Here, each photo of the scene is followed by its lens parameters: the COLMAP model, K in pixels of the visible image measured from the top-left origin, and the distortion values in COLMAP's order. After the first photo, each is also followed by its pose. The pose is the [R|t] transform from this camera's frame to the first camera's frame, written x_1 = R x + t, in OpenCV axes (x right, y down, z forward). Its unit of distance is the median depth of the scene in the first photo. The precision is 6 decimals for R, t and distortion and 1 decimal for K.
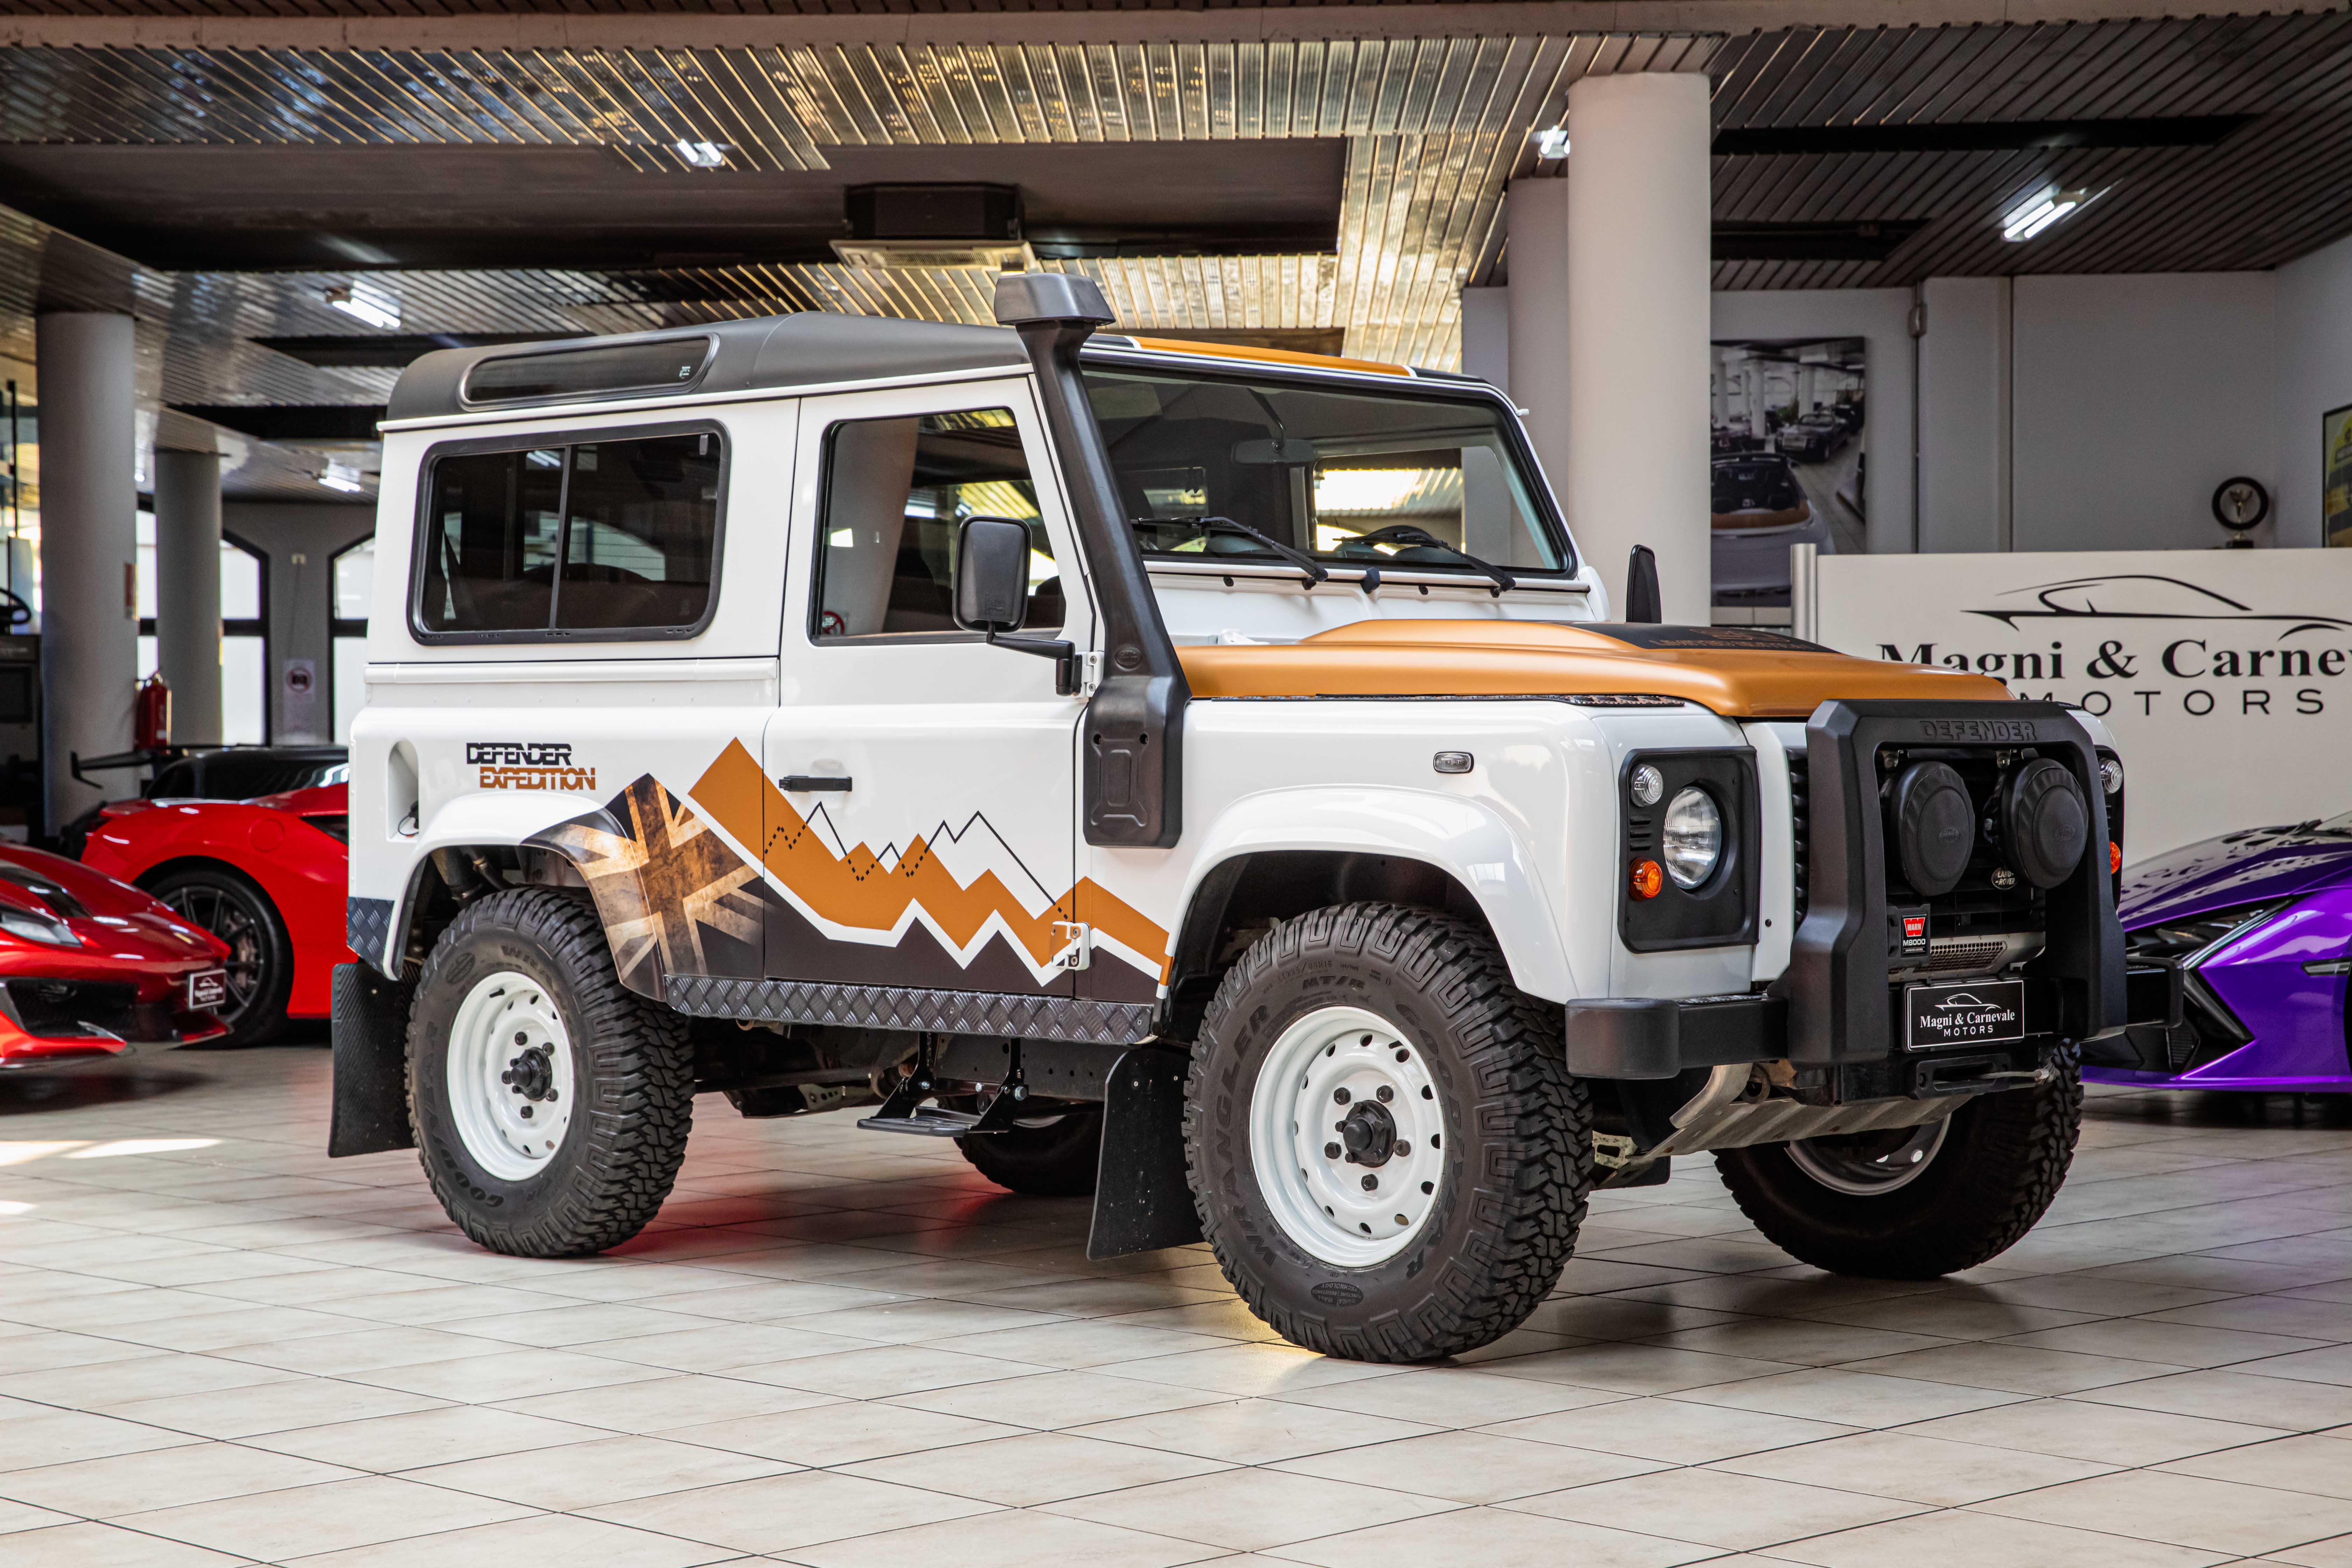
lens RADIAL K [[3952.7, 0, 1176.0], [0, 3952.7, 784.0], [0, 0, 1]] dist [0.165725, 0.120152]
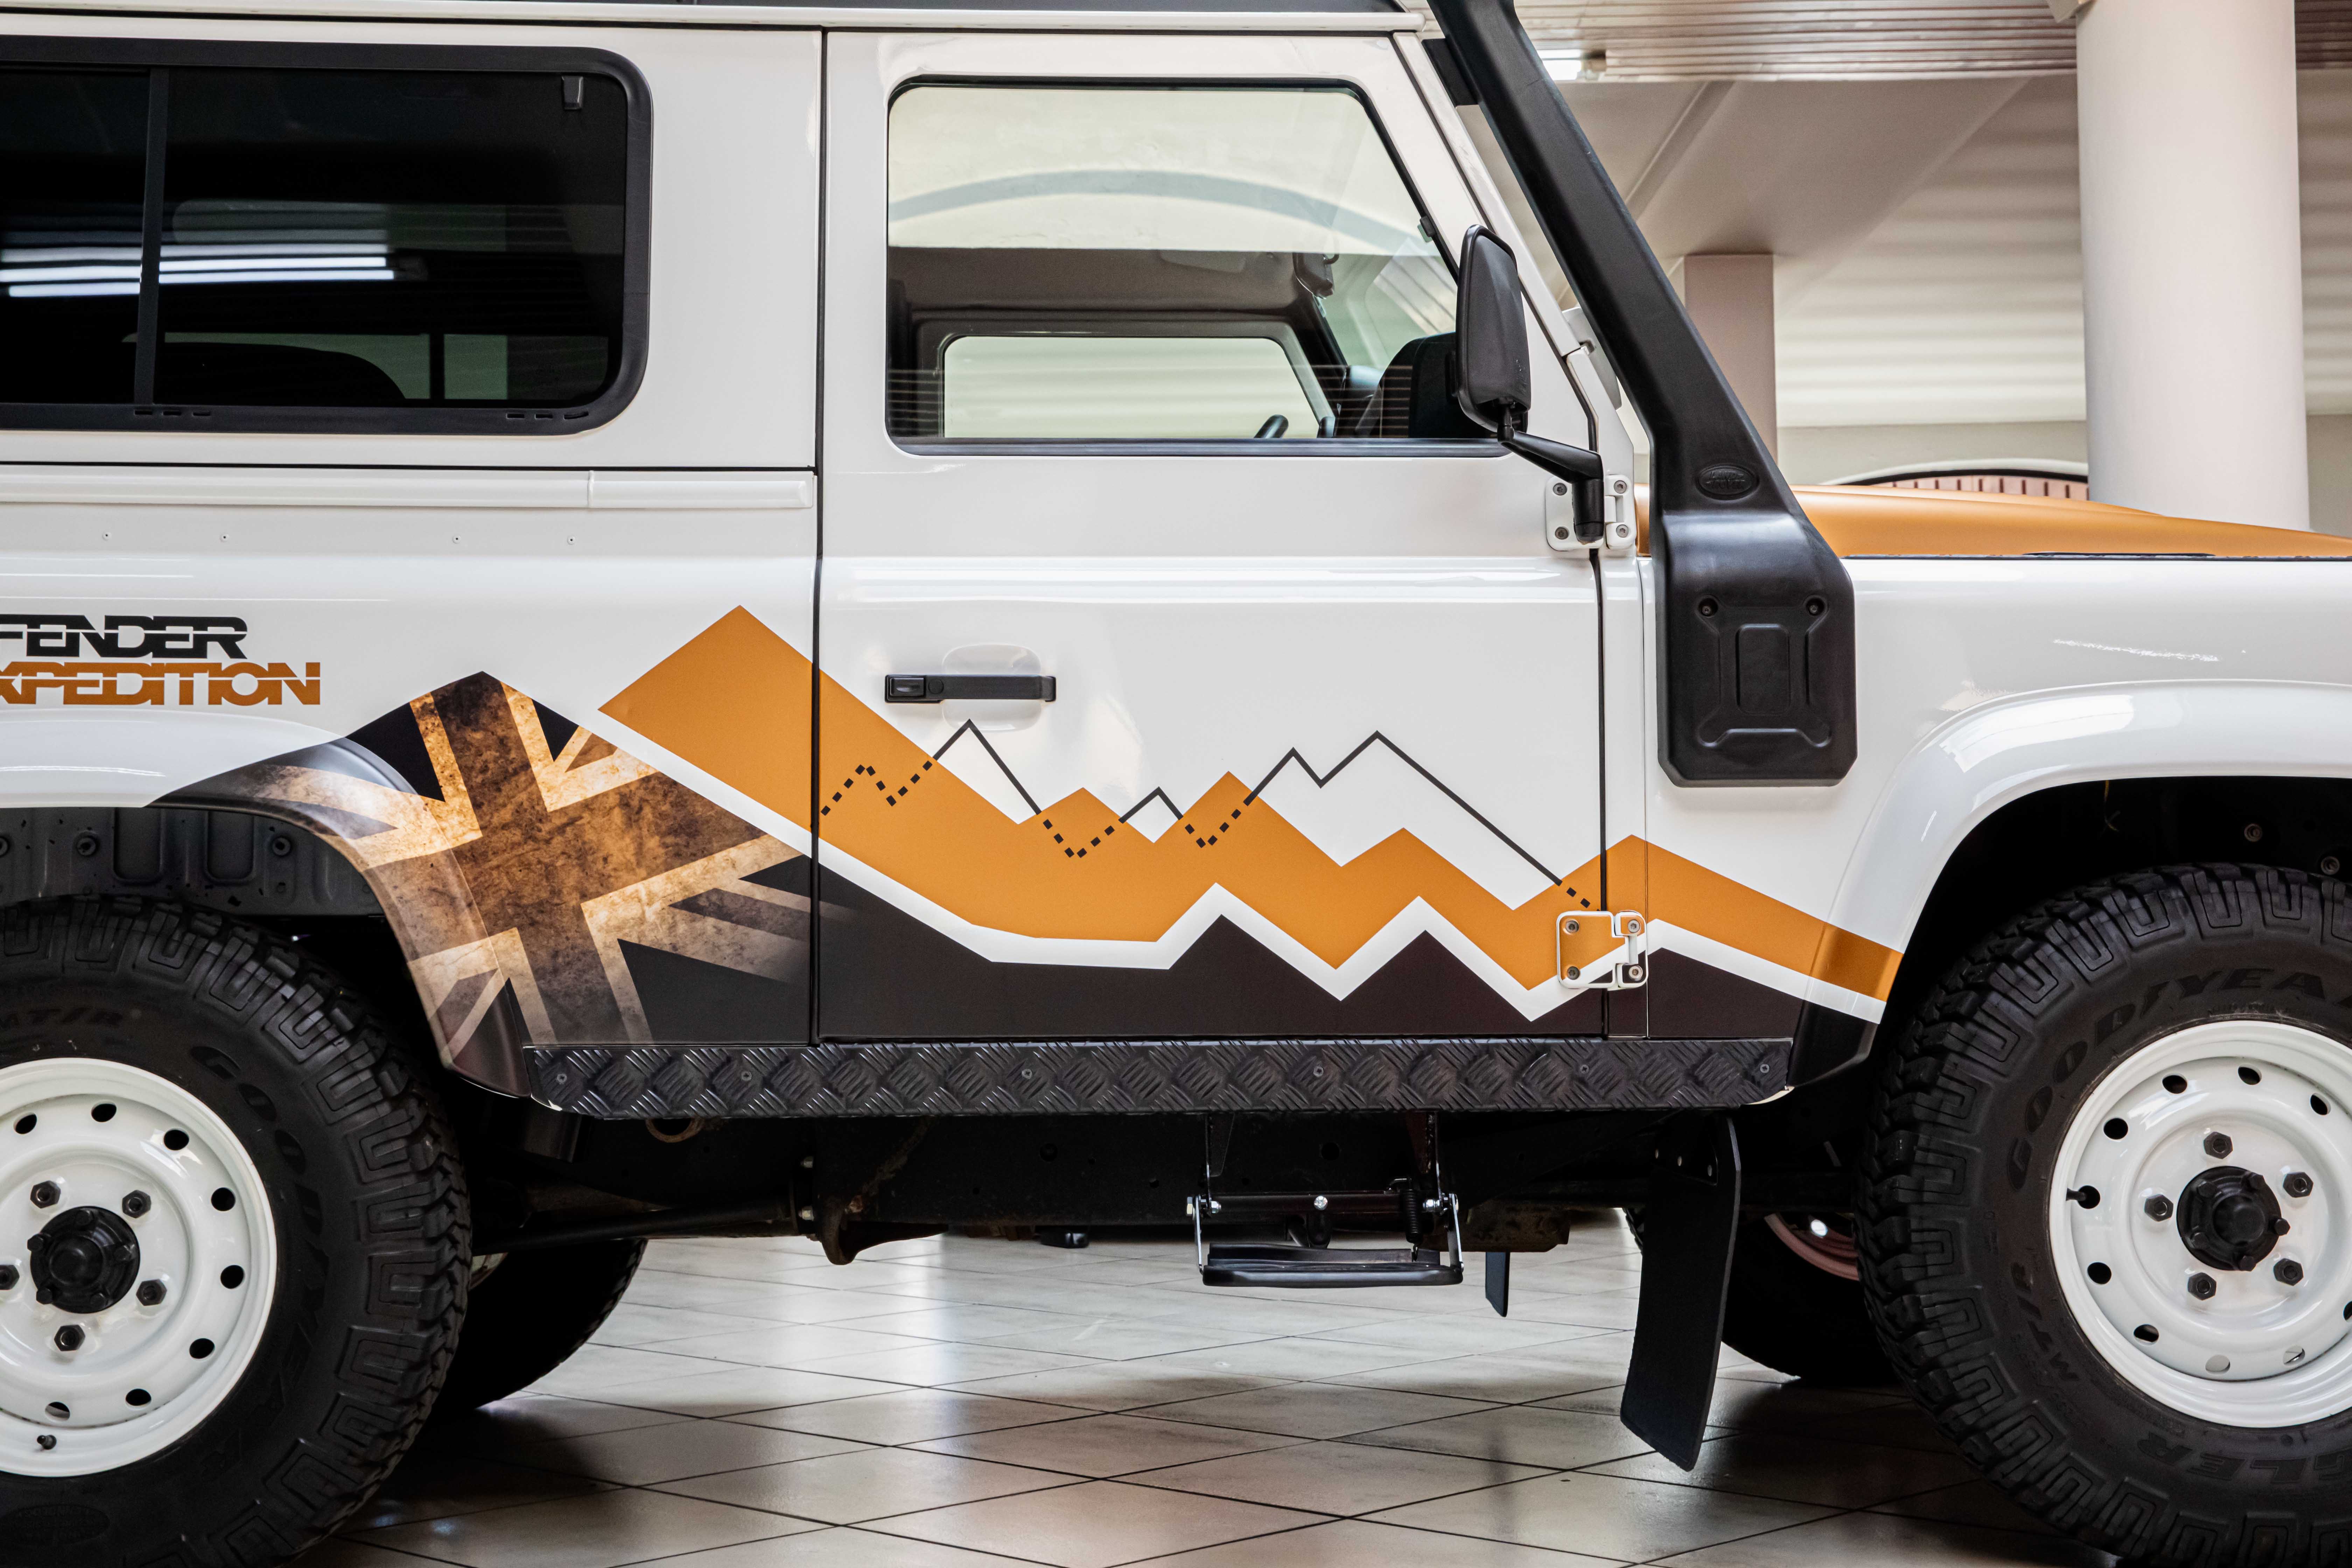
lens RADIAL K [[3090.4, 0, 1176.0], [0, 3090.4, 784.0], [0, 0, 1]] dist [0.044790, 0.049615]
pose [[0.685700, 0.026110, 0.727416, -0.355725], [0.009598, 0.998945, -0.044904, 0.030627], [-0.727821, 0.037772, 0.684726, 0.611558]]
